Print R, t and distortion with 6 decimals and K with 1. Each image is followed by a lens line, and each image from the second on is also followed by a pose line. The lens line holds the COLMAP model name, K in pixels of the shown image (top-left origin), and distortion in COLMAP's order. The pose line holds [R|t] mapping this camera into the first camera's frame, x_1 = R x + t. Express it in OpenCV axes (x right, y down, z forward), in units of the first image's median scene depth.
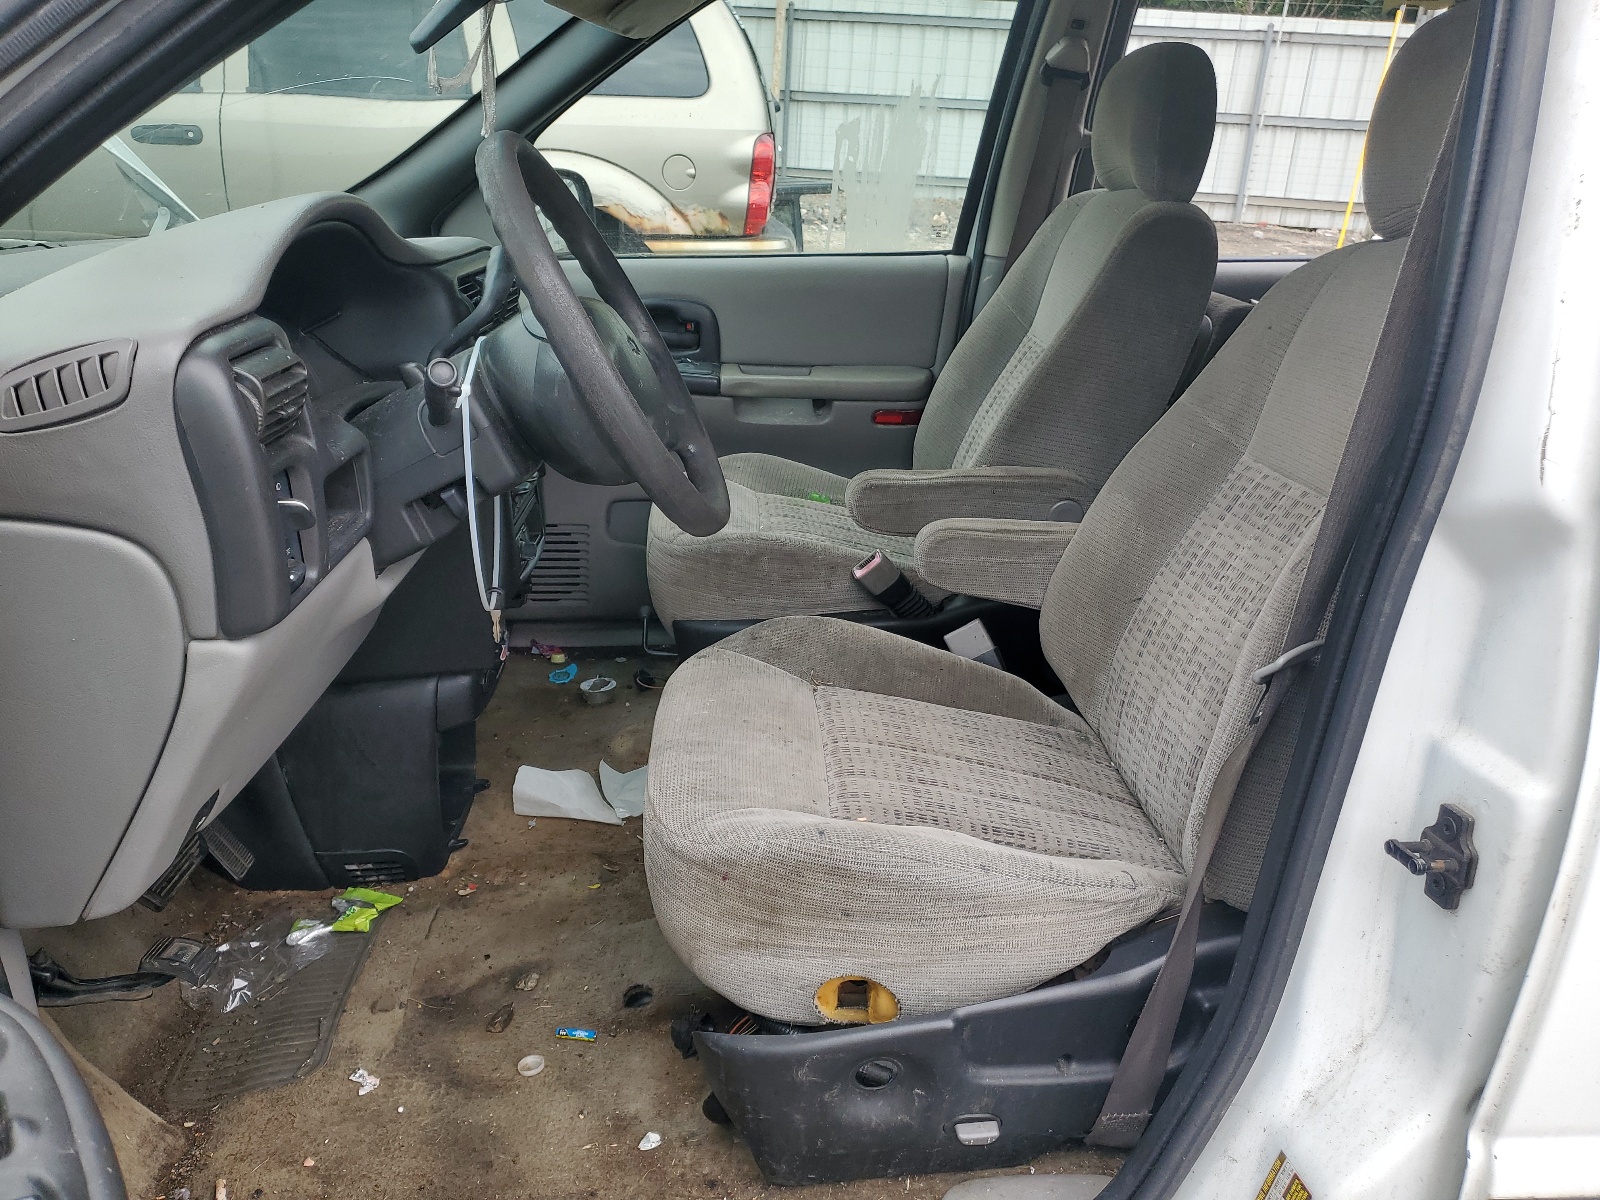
lens RADIAL K [[1190.5, 0, 800.0], [0, 1190.5, 600.0], [0, 0, 1]] dist [0.036185, 0.005123]
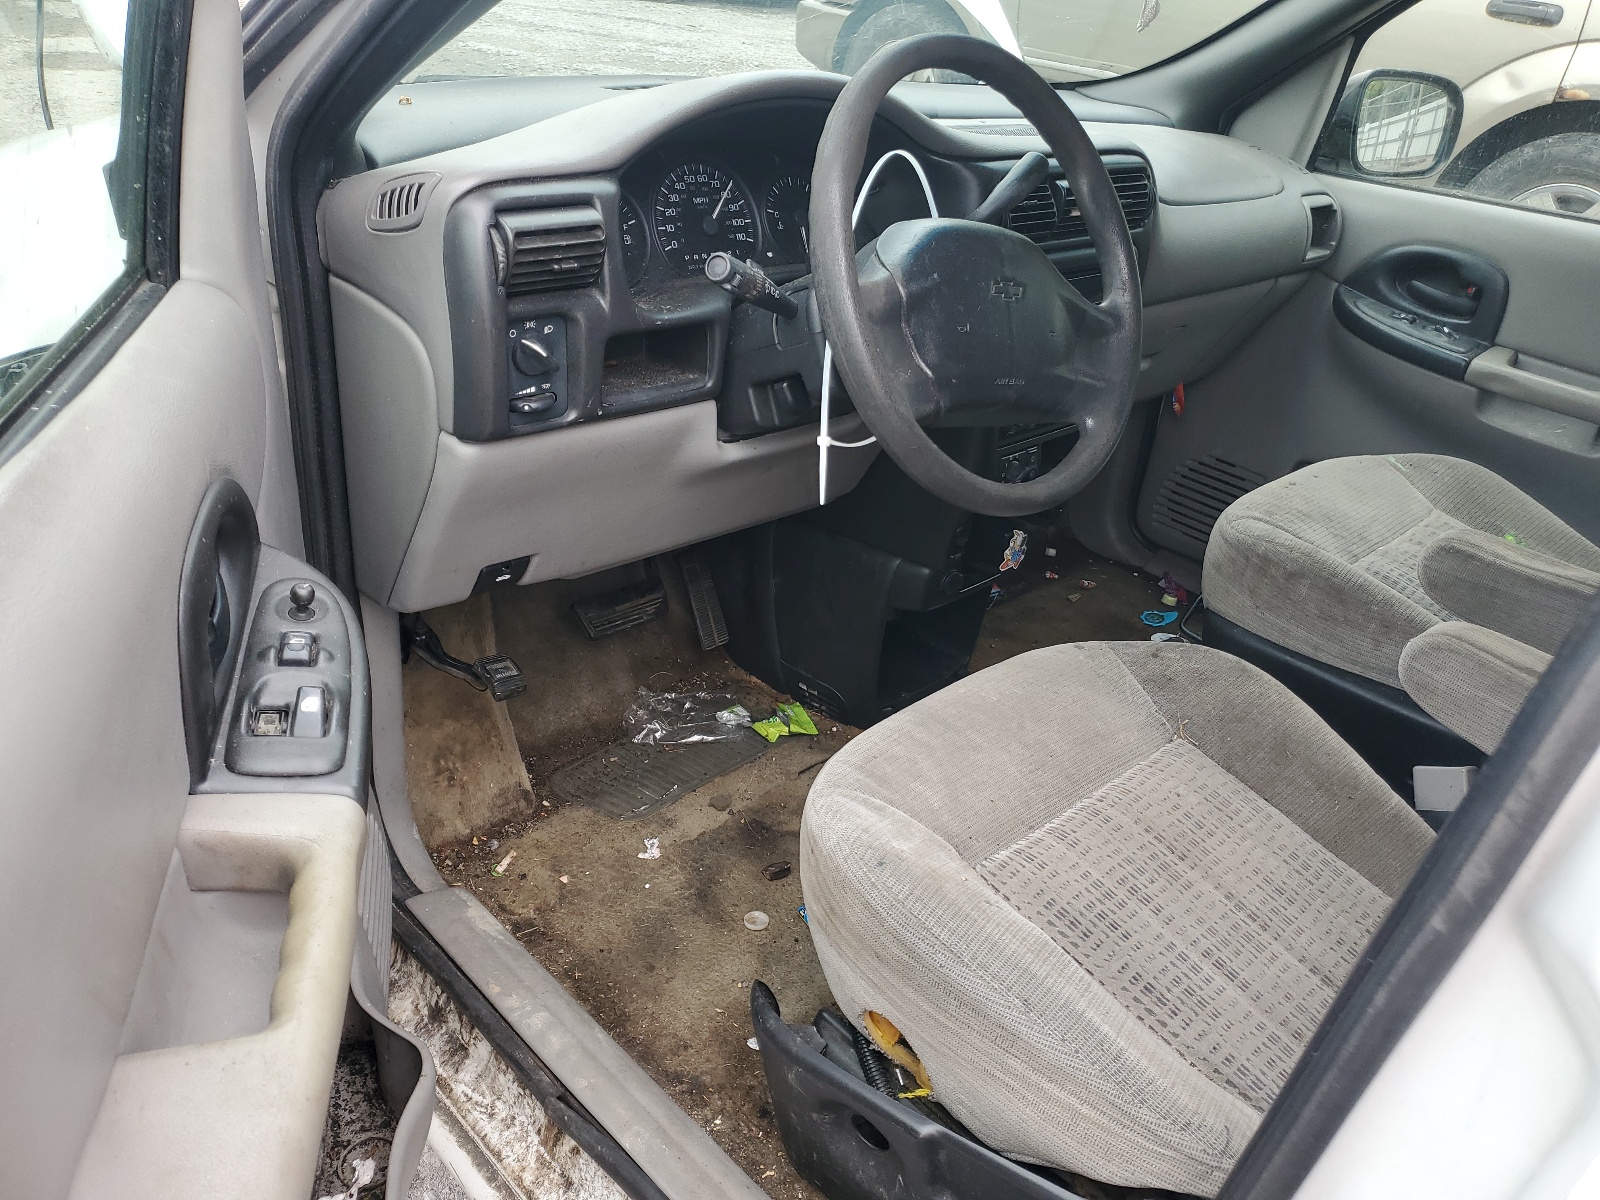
lens RADIAL K [[1190.5, 0, 800.0], [0, 1190.5, 600.0], [0, 0, 1]] dist [0.036185, 0.005123]
pose [[0.703398, 0.408643, -0.581586, 0.307028], [-0.347799, 0.911448, 0.219770, -0.120516], [0.619892, 0.047689, 0.783236, 0.176132]]
